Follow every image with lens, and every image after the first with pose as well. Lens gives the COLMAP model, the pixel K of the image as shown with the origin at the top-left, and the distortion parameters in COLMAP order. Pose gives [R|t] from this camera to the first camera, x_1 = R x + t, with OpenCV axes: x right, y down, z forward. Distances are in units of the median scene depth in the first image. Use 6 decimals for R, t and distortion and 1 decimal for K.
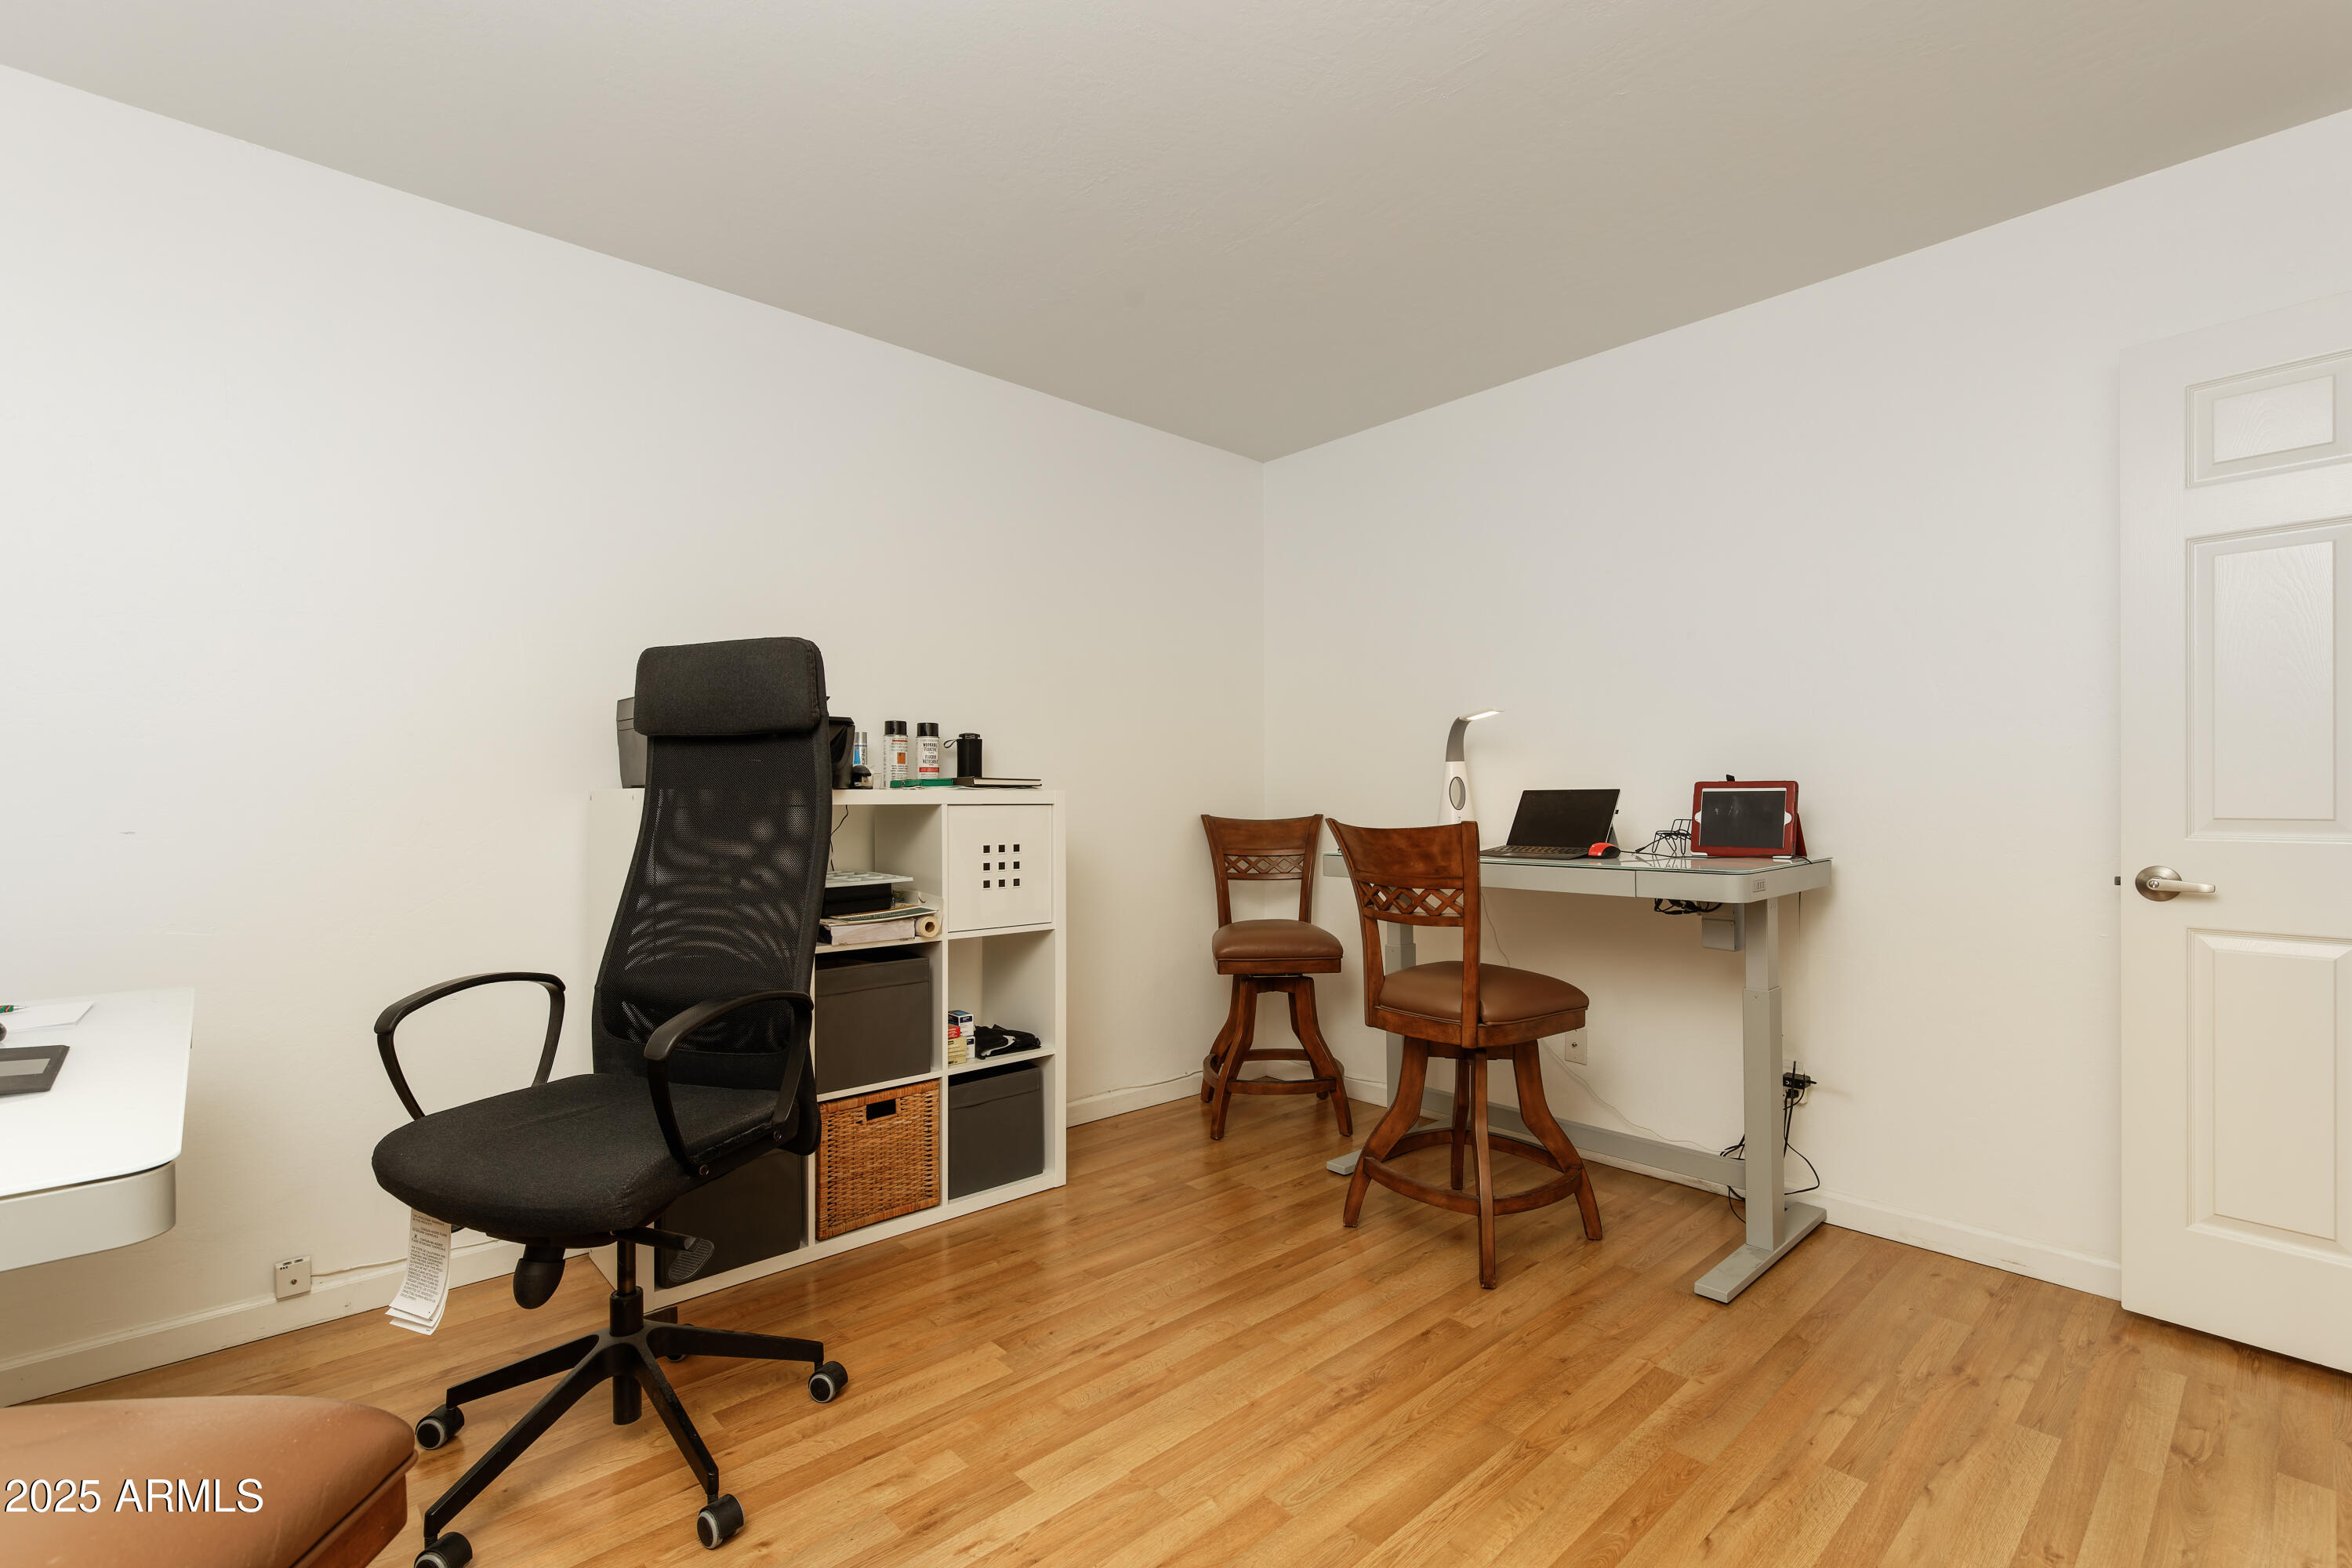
lens RADIAL K [[1085.6, 0, 1181.2], [0, 1085.6, 793.3], [0, 0, 1]] dist [0.016672, 0.000190]
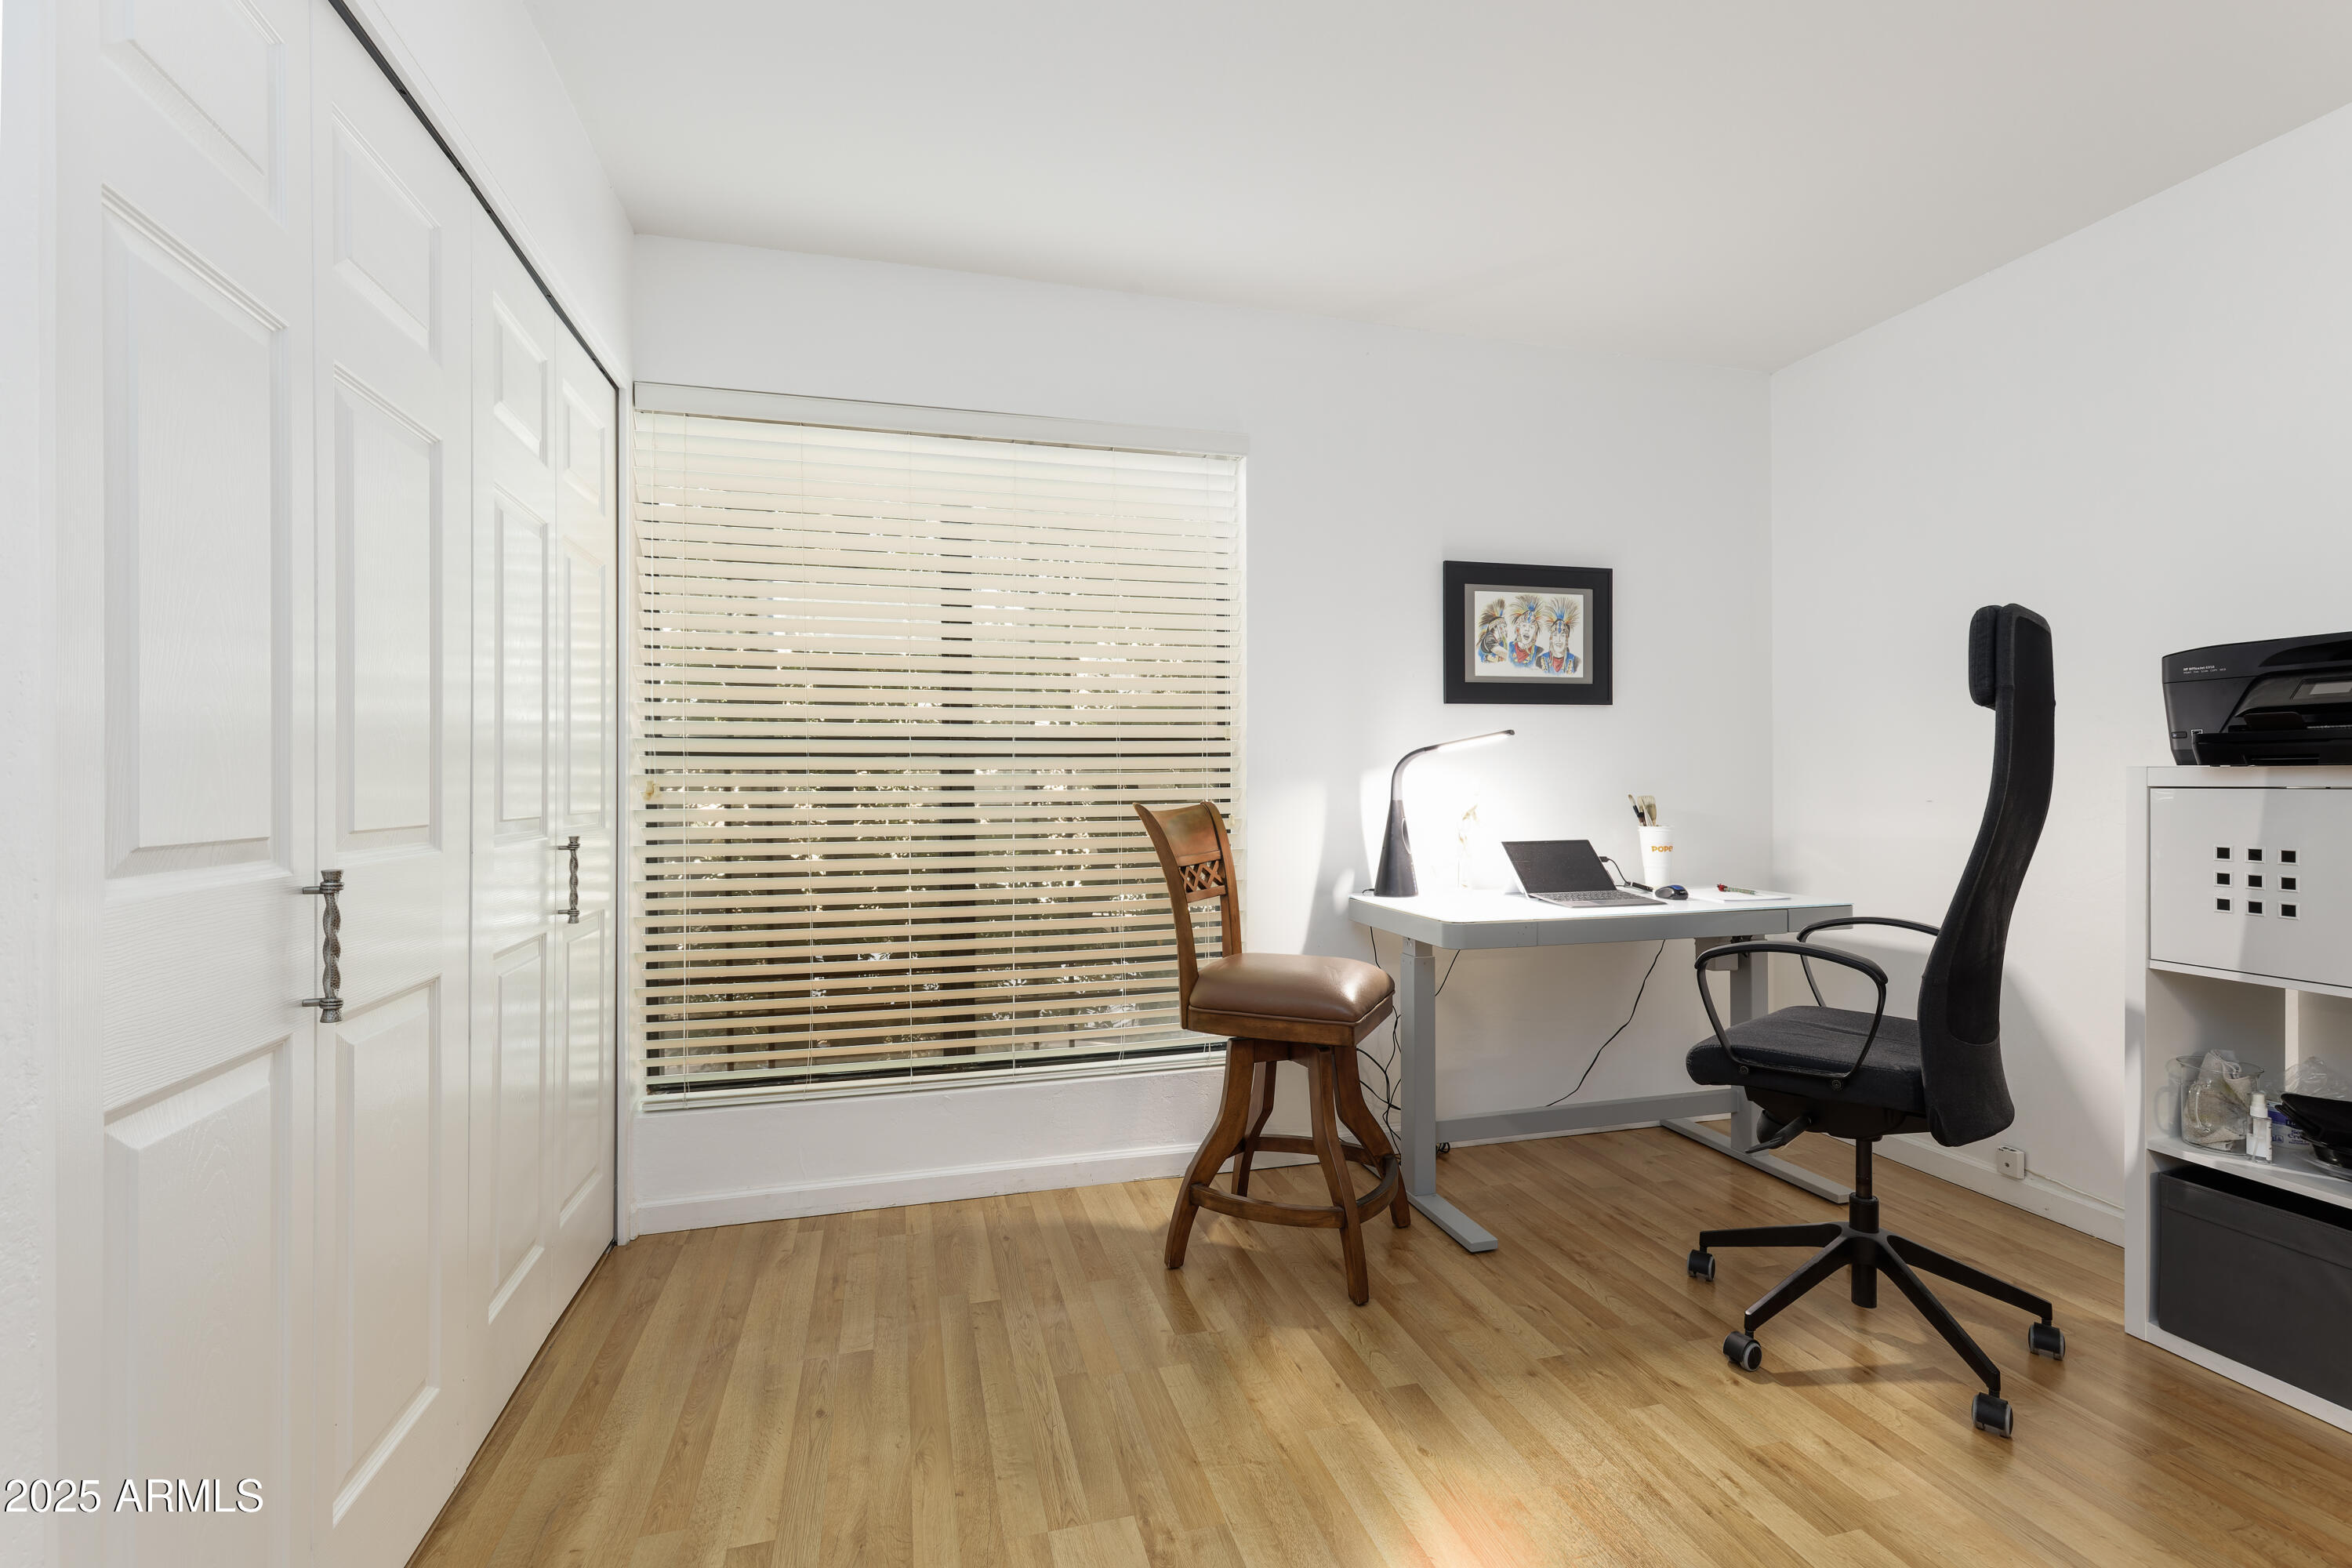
lens RADIAL K [[1085.6, 0, 1177.0], [0, 1085.6, 781.9], [0, 0, 1]] dist [0.016672, 0.000190]
pose [[-0.477185, -0.000549, -0.878803, 0.727884], [0.011361, 0.999912, -0.006793, 0.004592], [0.878729, -0.013226, -0.477137, 0.752662]]
